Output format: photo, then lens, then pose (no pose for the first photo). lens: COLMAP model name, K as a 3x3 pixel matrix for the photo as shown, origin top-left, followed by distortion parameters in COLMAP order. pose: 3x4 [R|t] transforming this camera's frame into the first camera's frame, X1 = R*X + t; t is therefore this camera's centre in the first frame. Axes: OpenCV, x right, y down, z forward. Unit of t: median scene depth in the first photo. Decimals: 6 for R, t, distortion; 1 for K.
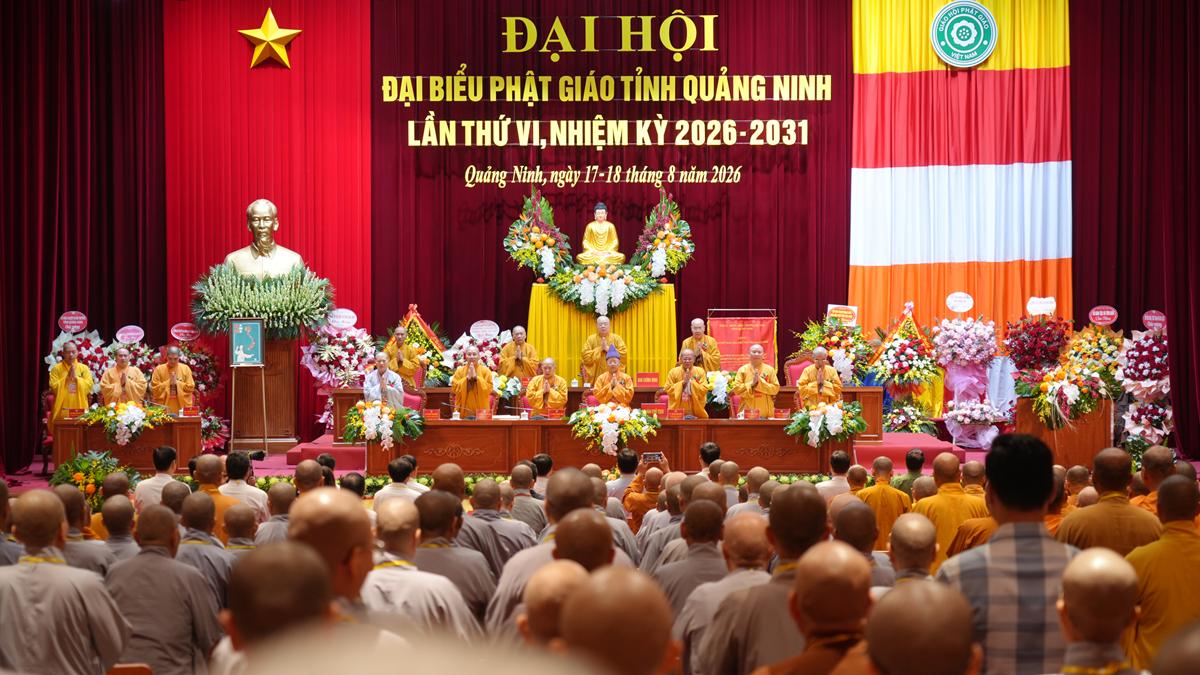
lens RADIAL K [[2379.6, 0, 600.0], [0, 2379.6, 337.5], [0, 0, 1]] dist [0.013226, 0.011414]
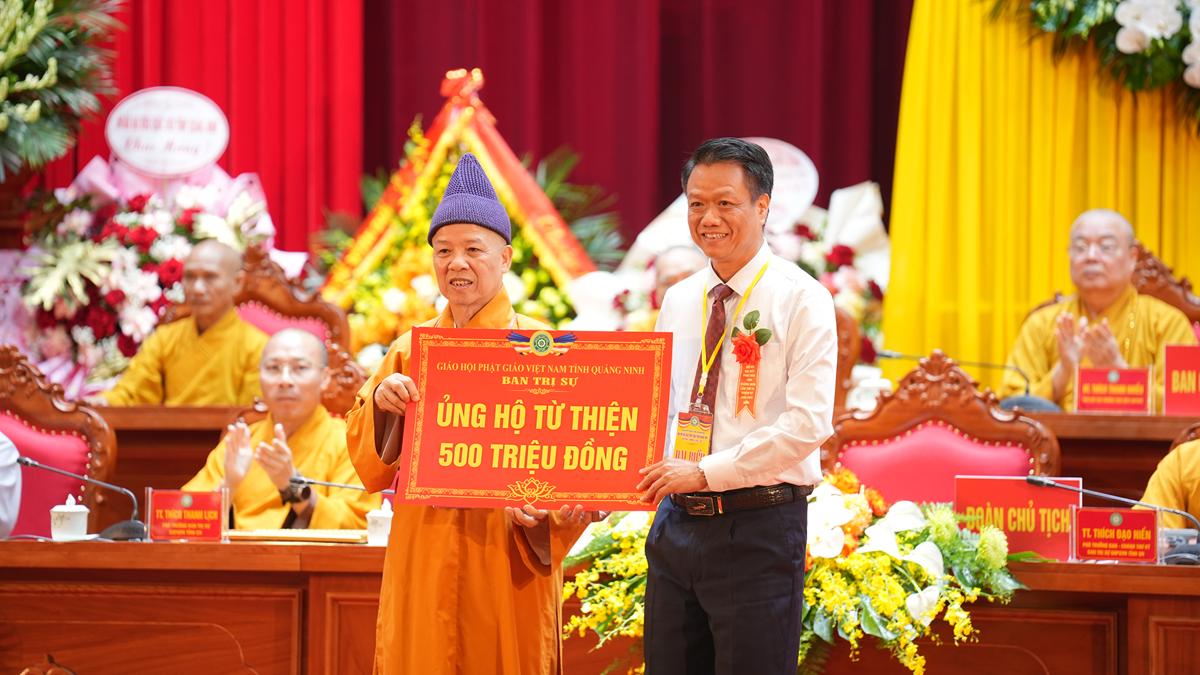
lens RADIAL K [[5890.1, 0, 599.4], [0, 5890.1, 302.9], [0, 0, 1]] dist [1.868367, -10.674994]
pose [[0.929412, 0.006964, -0.368978, 0.142495], [-0.019878, 0.999315, -0.031208, 0.025604], [0.368508, 0.036339, 0.928914, 0.481515]]
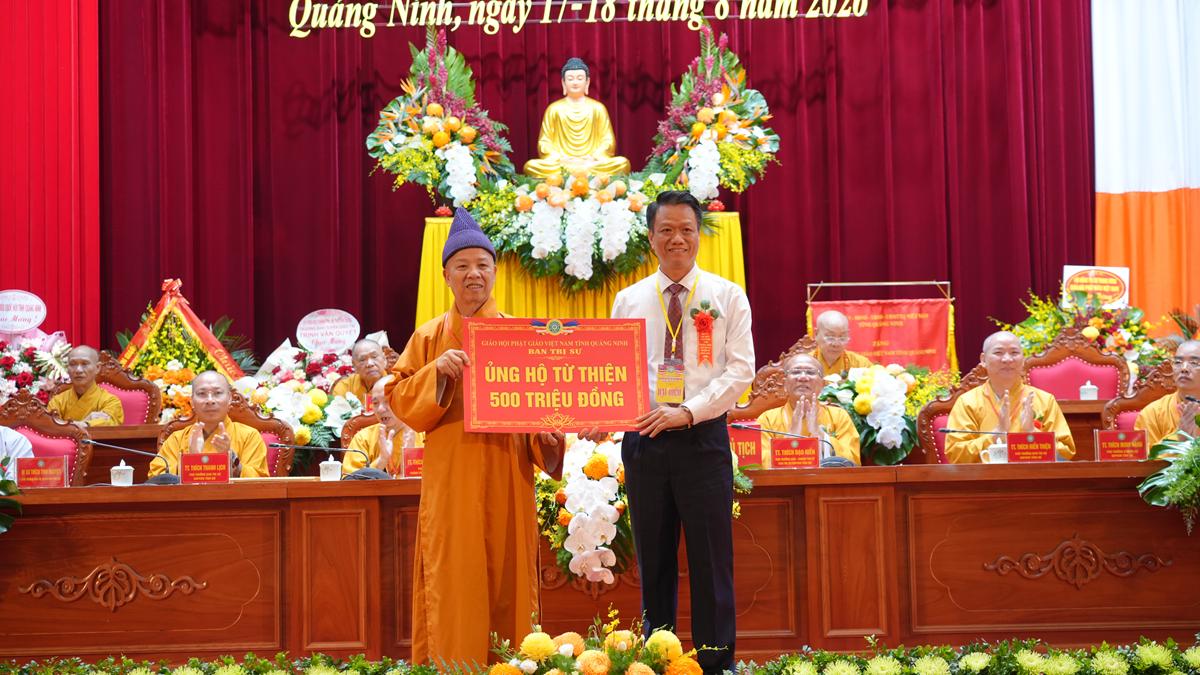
lens RADIAL K [[1815.0, 0, 619.0], [0, 1815.0, 338.2], [0, 0, 1]] dist [0.032801, 0.039202]
pose [[0.999738, -0.022467, 0.004396, 0.006159], [0.022804, 0.994200, -0.105100, 0.036481], [-0.002009, 0.105173, 0.994452, 0.651814]]
